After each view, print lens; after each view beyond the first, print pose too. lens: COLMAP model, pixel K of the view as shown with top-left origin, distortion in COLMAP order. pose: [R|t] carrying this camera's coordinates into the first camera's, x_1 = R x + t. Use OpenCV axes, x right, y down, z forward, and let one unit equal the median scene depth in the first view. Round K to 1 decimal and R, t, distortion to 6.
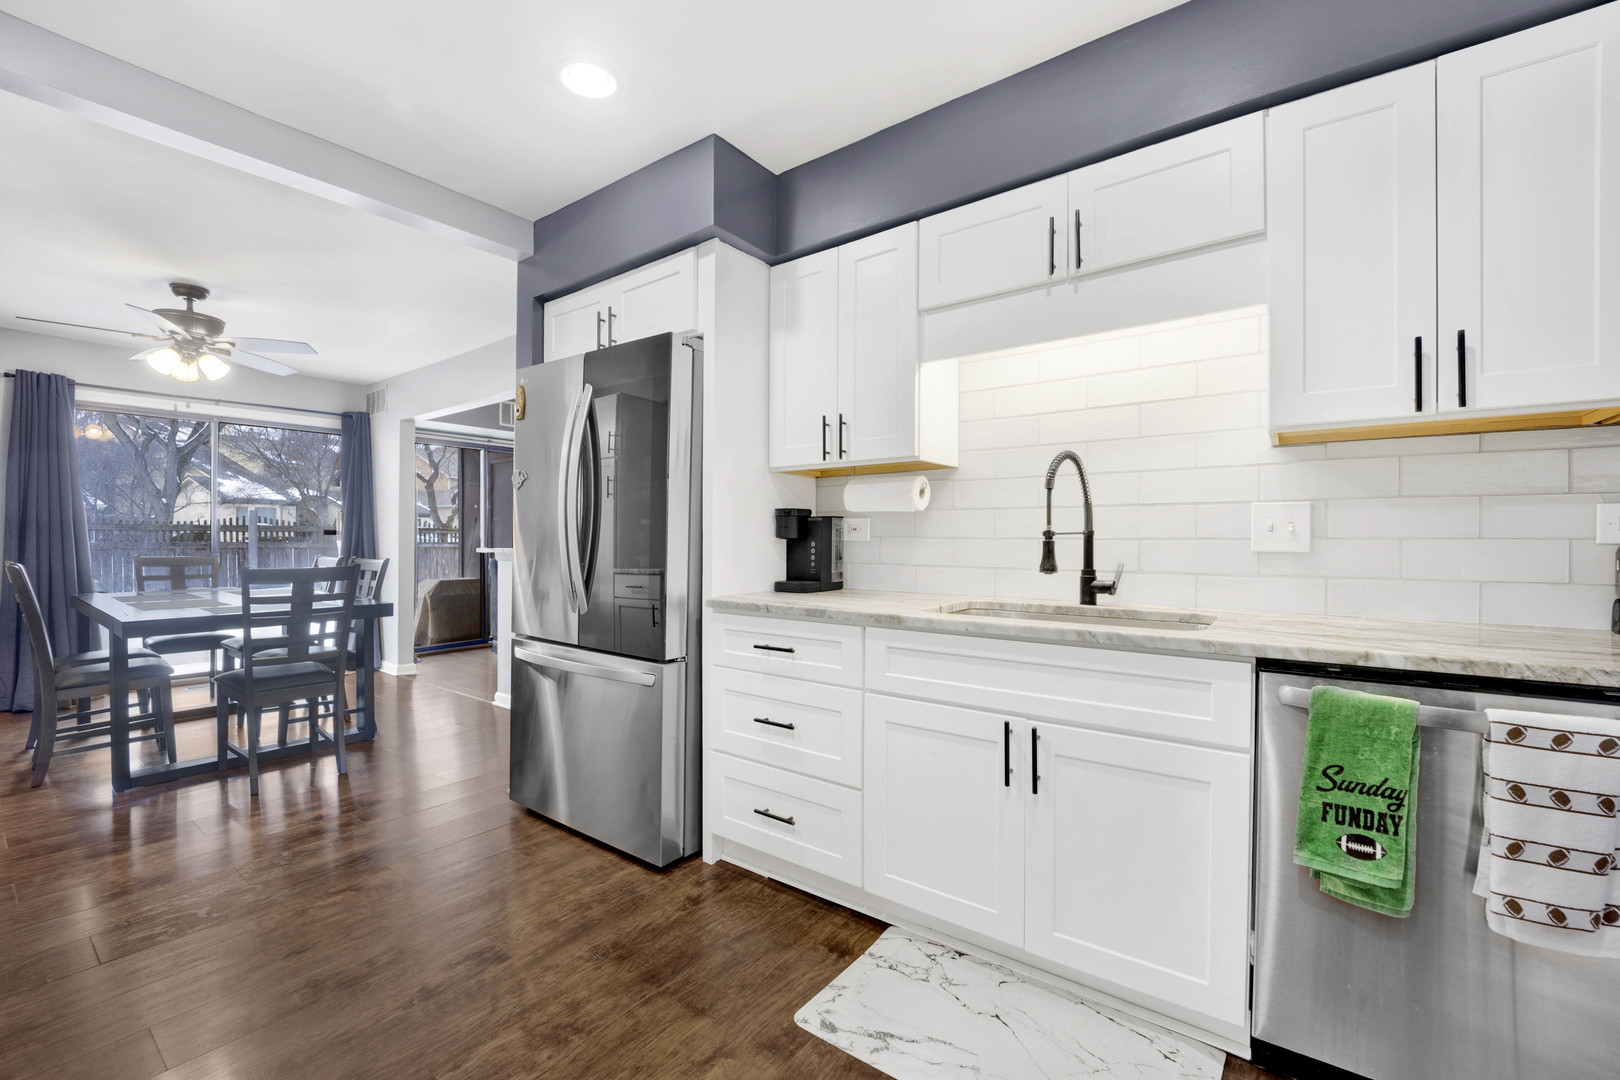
lens RADIAL K [[670.4, 0, 799.4], [0, 670.4, 539.3], [0, 0, 1]] dist [-0.000253, -0.006957]
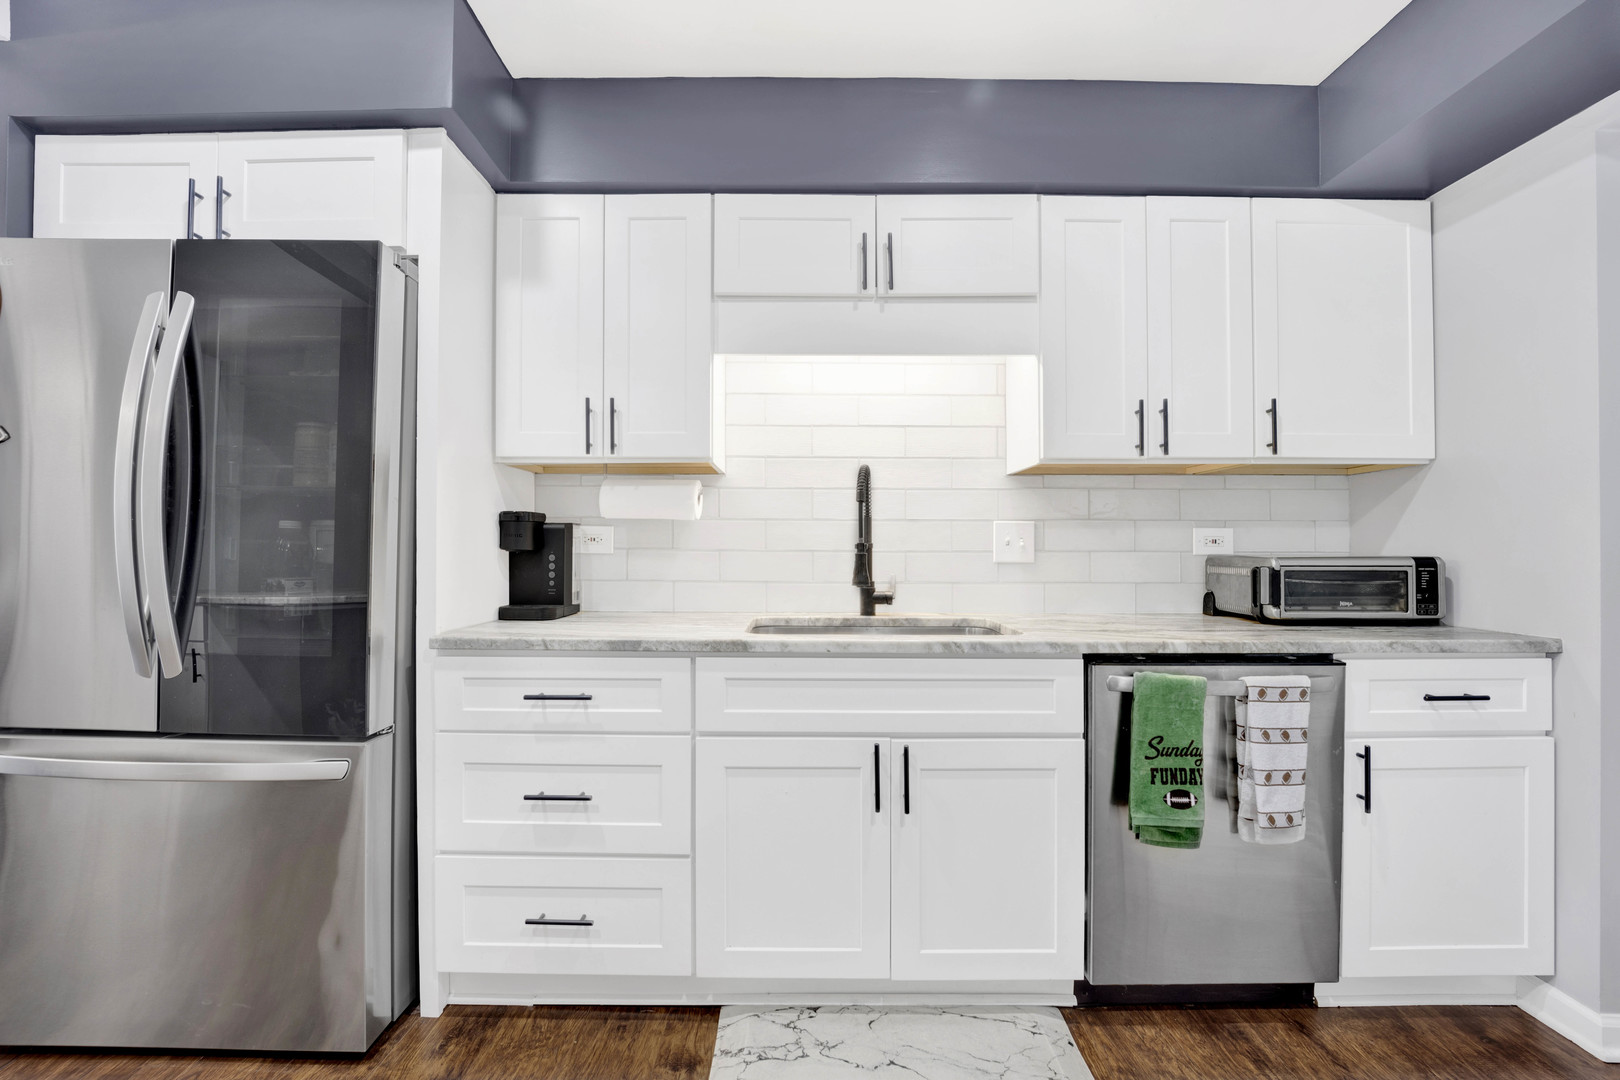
lens RADIAL K [[671.8, 0, 803.5], [0, 671.8, 542.9], [0, 0, 1]] dist [0.001048, -0.013483]
pose [[0.800940, 0.009352, 0.598671, -0.296141], [-0.001933, 0.999913, -0.013034, -0.000586], [-0.598741, 0.009283, 0.800889, 0.253844]]
